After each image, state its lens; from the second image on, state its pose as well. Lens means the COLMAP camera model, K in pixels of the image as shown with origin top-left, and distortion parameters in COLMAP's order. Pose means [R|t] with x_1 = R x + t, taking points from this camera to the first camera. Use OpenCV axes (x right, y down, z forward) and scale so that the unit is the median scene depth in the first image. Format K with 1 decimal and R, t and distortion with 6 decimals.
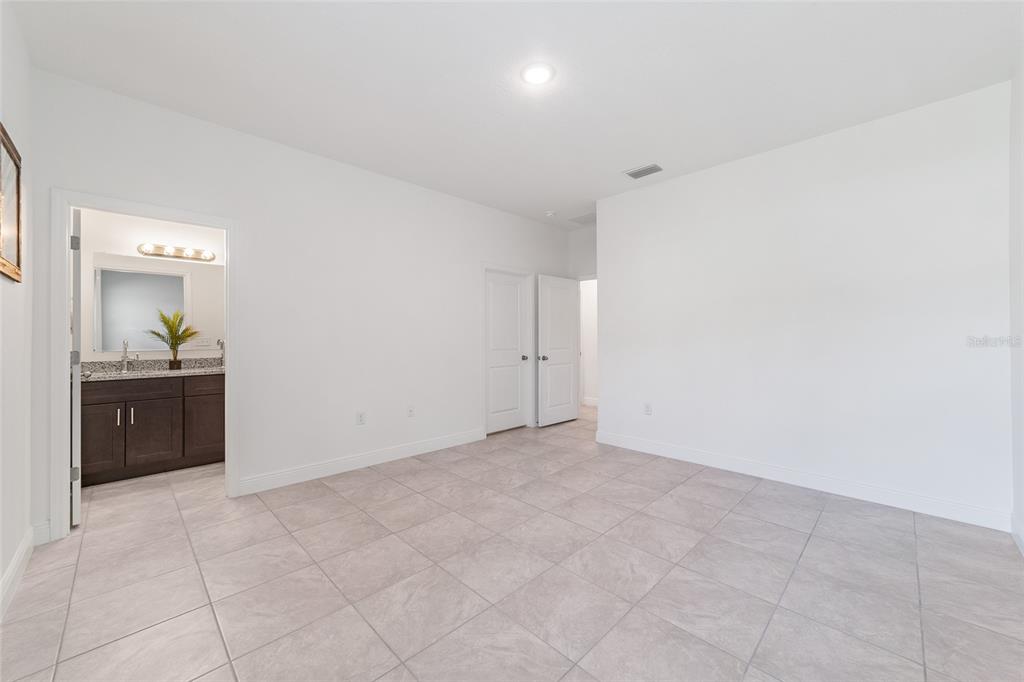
lens RADIAL K [[392.9, 0, 503.5], [0, 392.9, 335.9], [0, 0, 1]] dist [-0.000417, 0.000264]
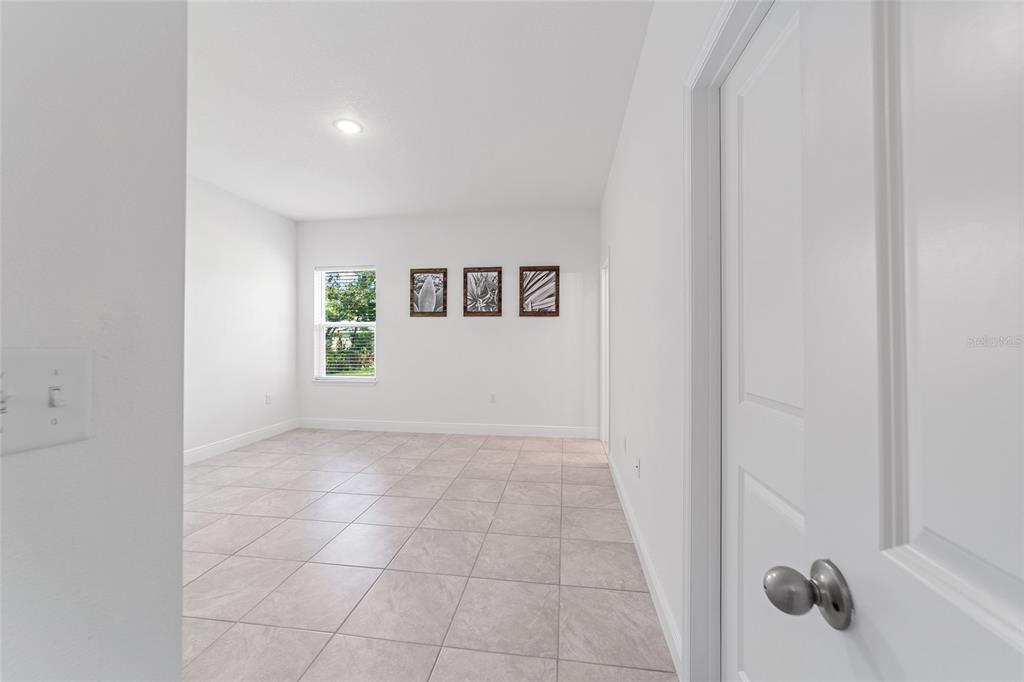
lens RADIAL K [[390.6, 0, 510.3], [0, 390.6, 338.6], [0, 0, 1]] dist [-0.003394, 0.000226]
pose [[-0.785285, 0.001404, -0.619133, 0.355993], [0.007185, 0.999951, -0.006845, 0.011453], [0.619093, -0.009824, -0.785256, 1.821913]]
